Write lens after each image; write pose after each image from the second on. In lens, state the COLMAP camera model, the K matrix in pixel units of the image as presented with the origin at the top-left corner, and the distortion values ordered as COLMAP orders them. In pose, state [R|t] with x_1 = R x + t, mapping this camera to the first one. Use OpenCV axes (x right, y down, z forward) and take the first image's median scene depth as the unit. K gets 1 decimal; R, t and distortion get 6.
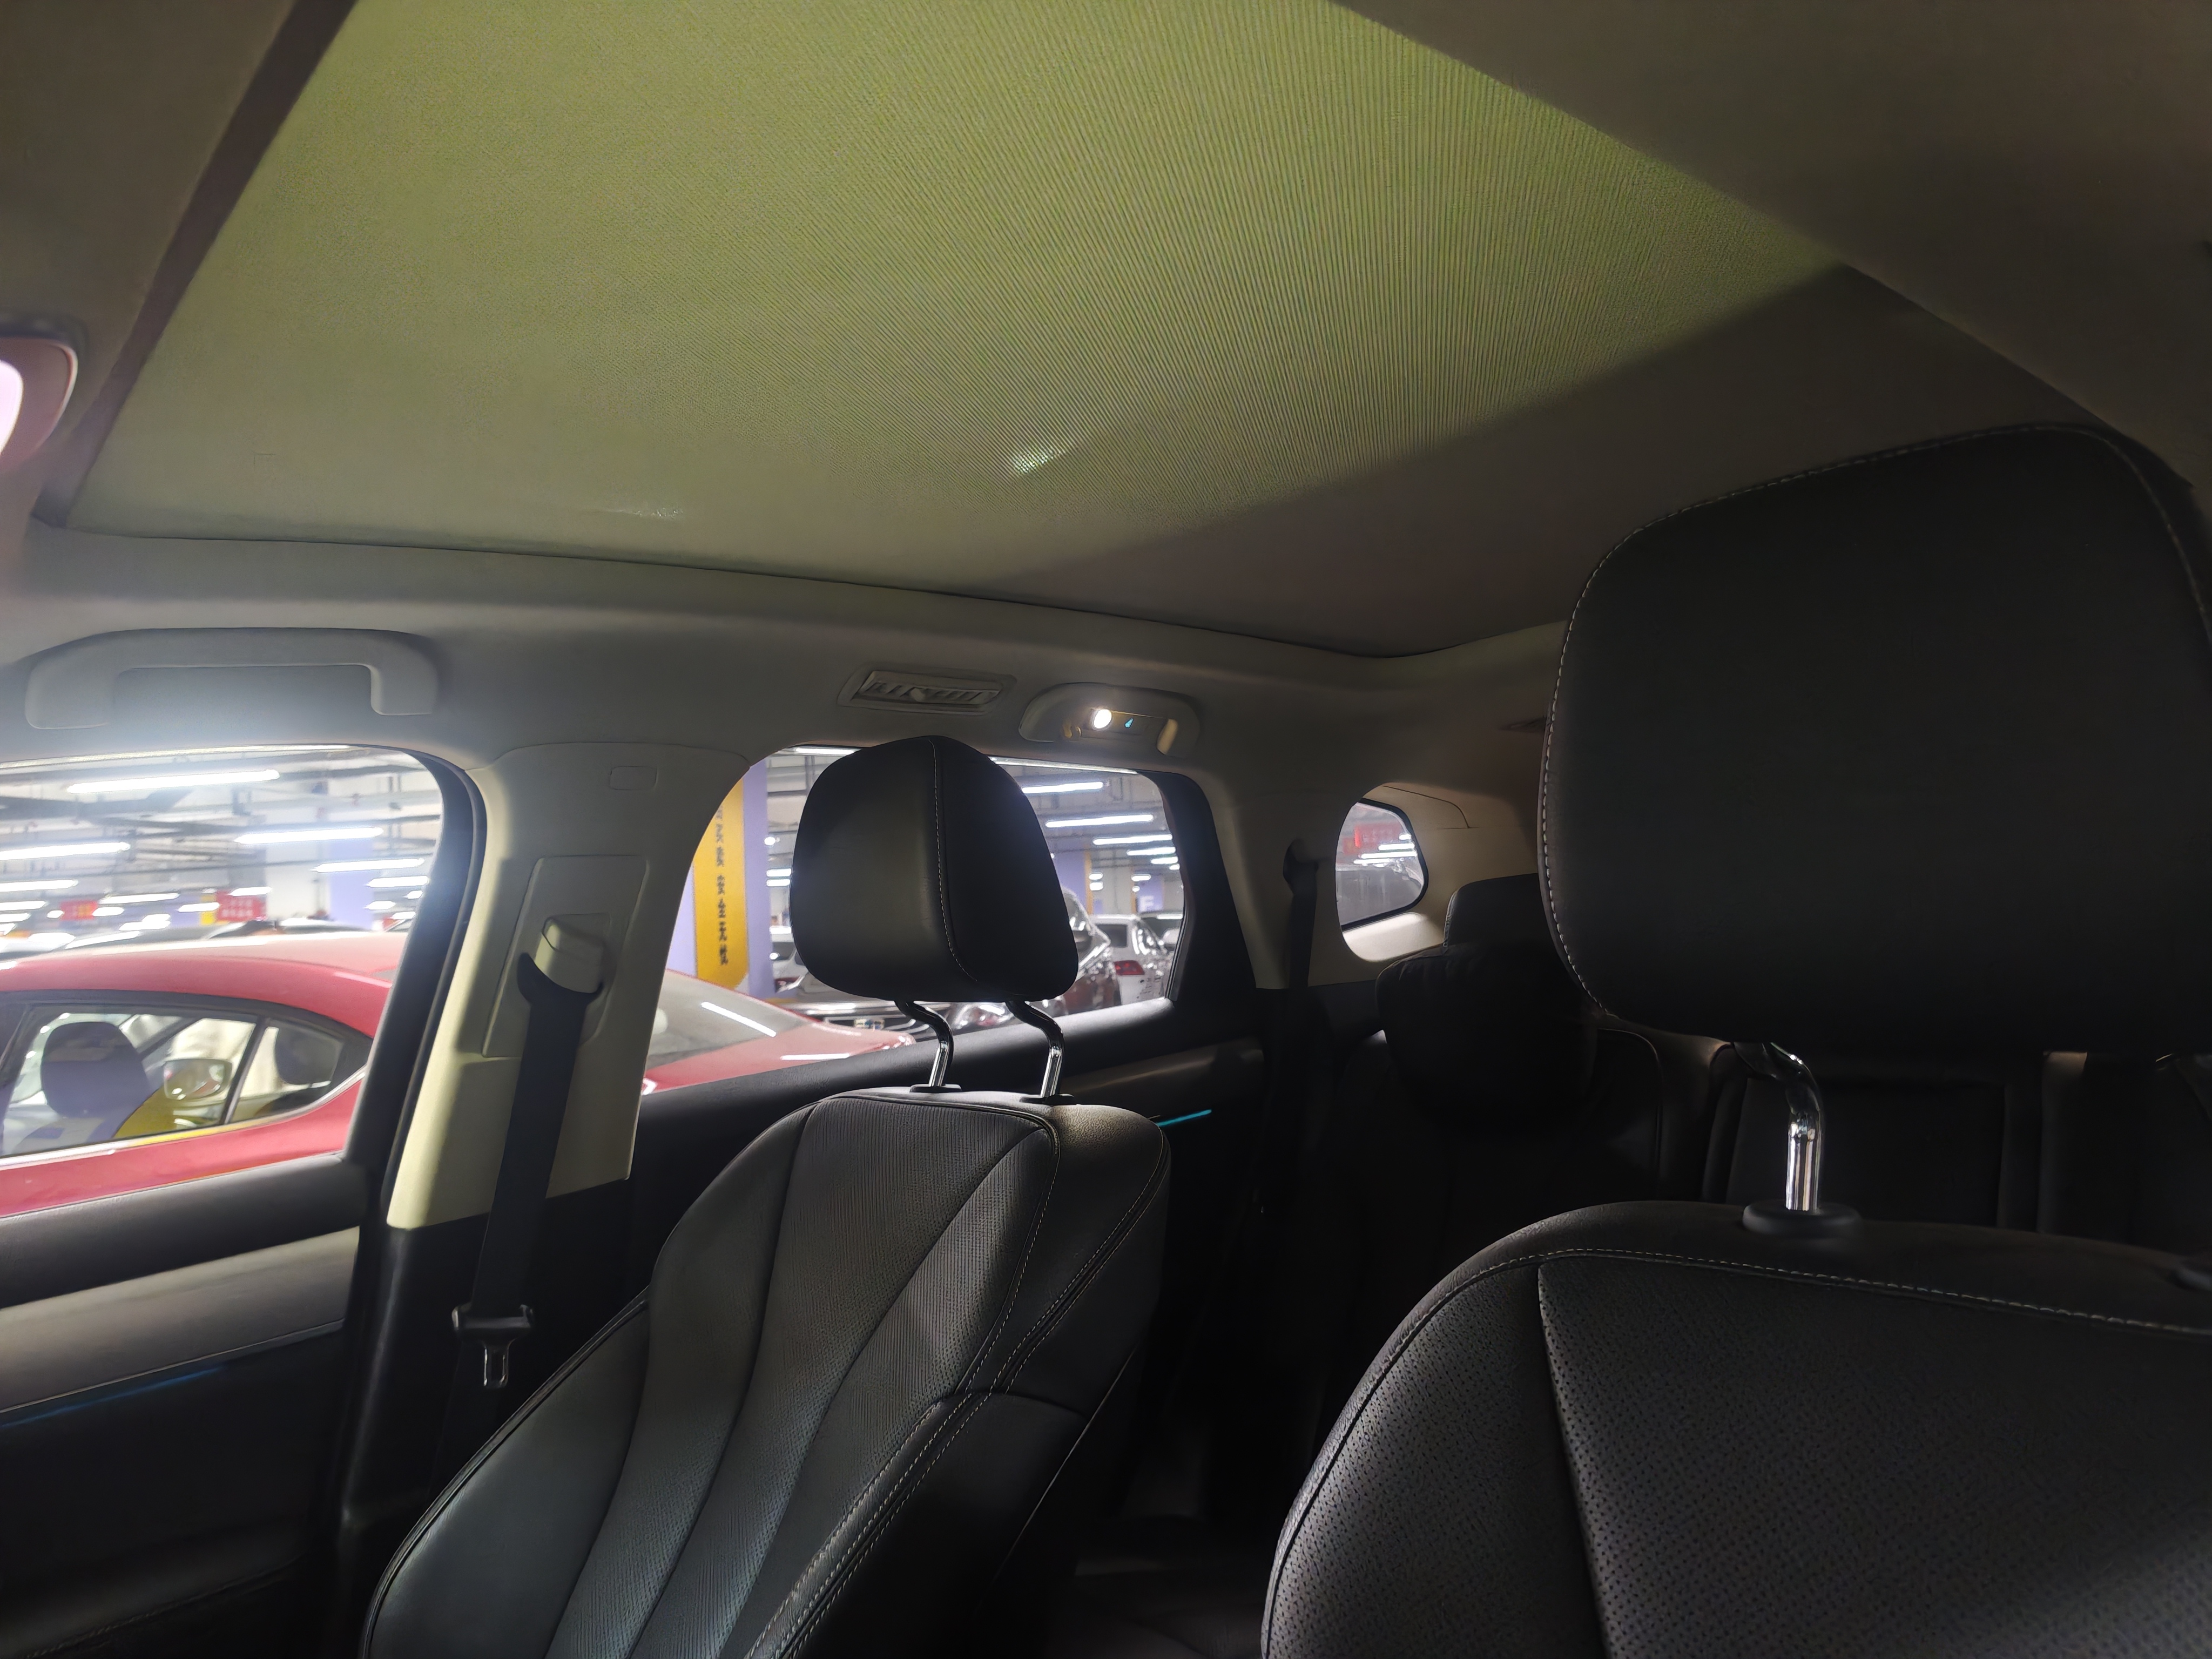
lens RADIAL K [[1472.5, 0, 1106.0], [0, 1472.5, 829.5], [0, 0, 1]] dist [0.001646, 0.001264]
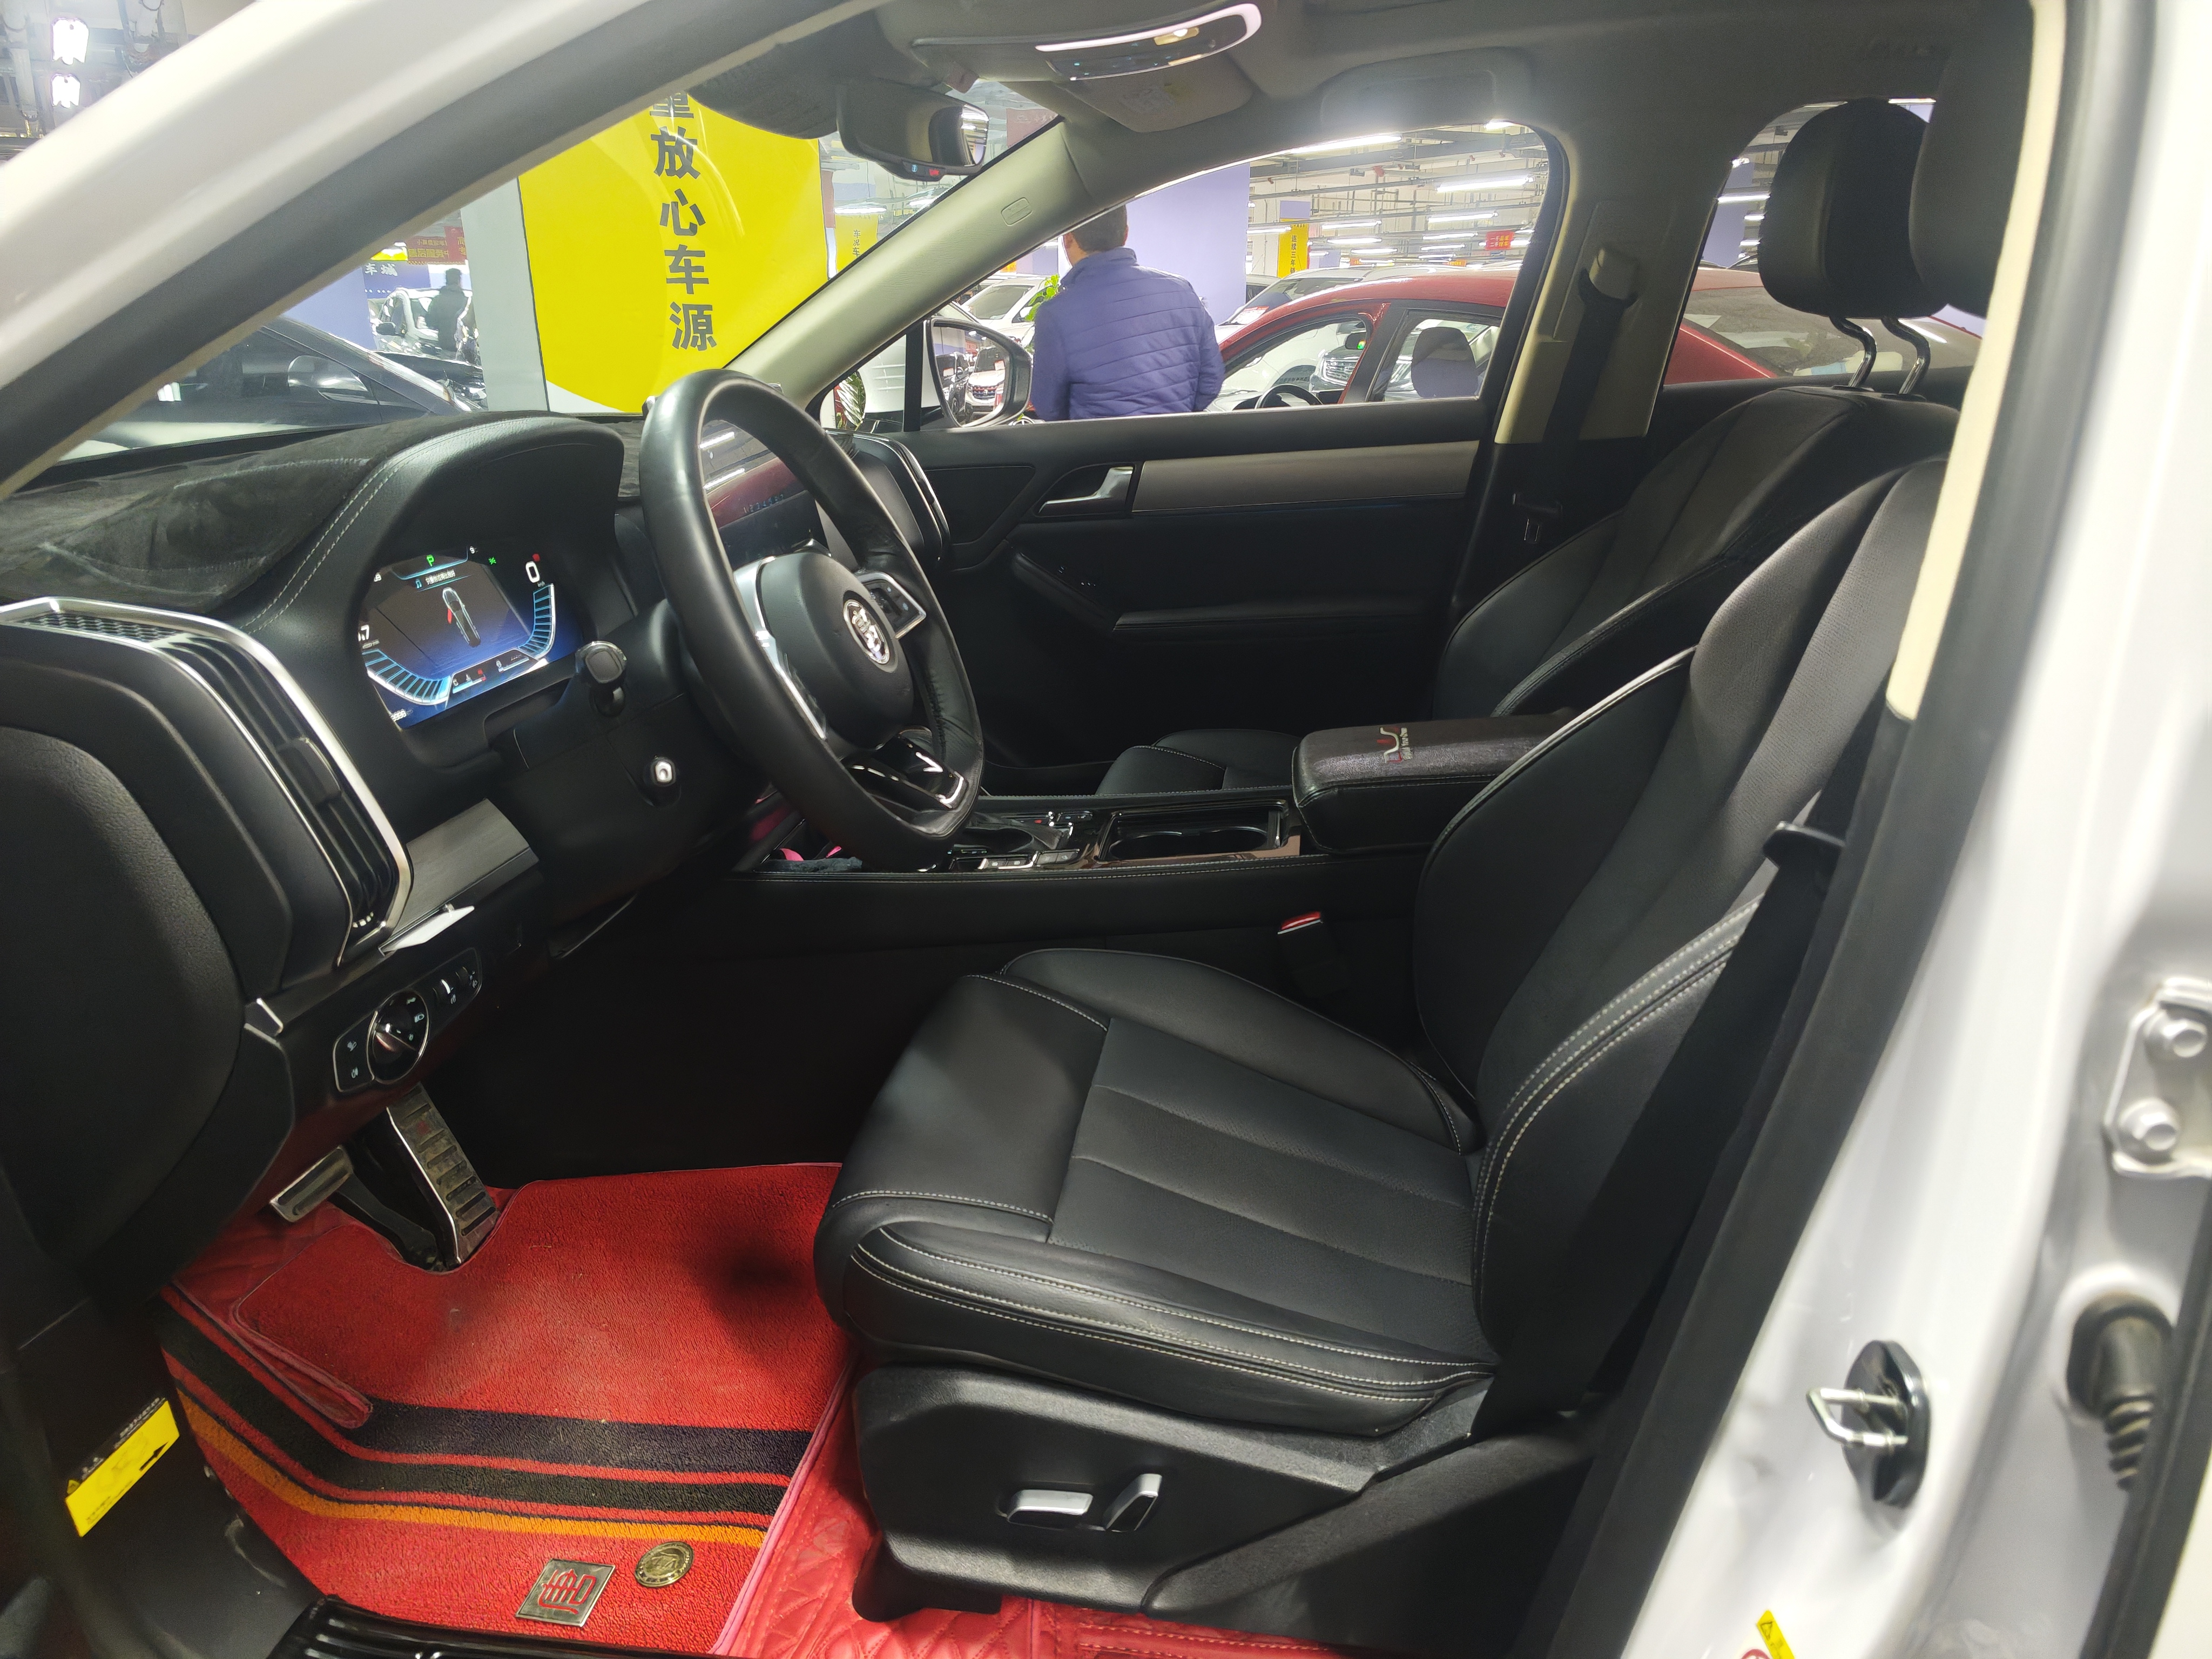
lens RADIAL K [[1472.5, 0, 1106.0], [0, 1472.5, 829.5], [0, 0, 1]] dist [0.001646, 0.001264]
pose [[0.656355, 0.290111, -0.696443, 0.504965], [0.028176, 0.913042, 0.406891, -0.019927], [0.753926, -0.286688, 0.591106, -0.432765]]
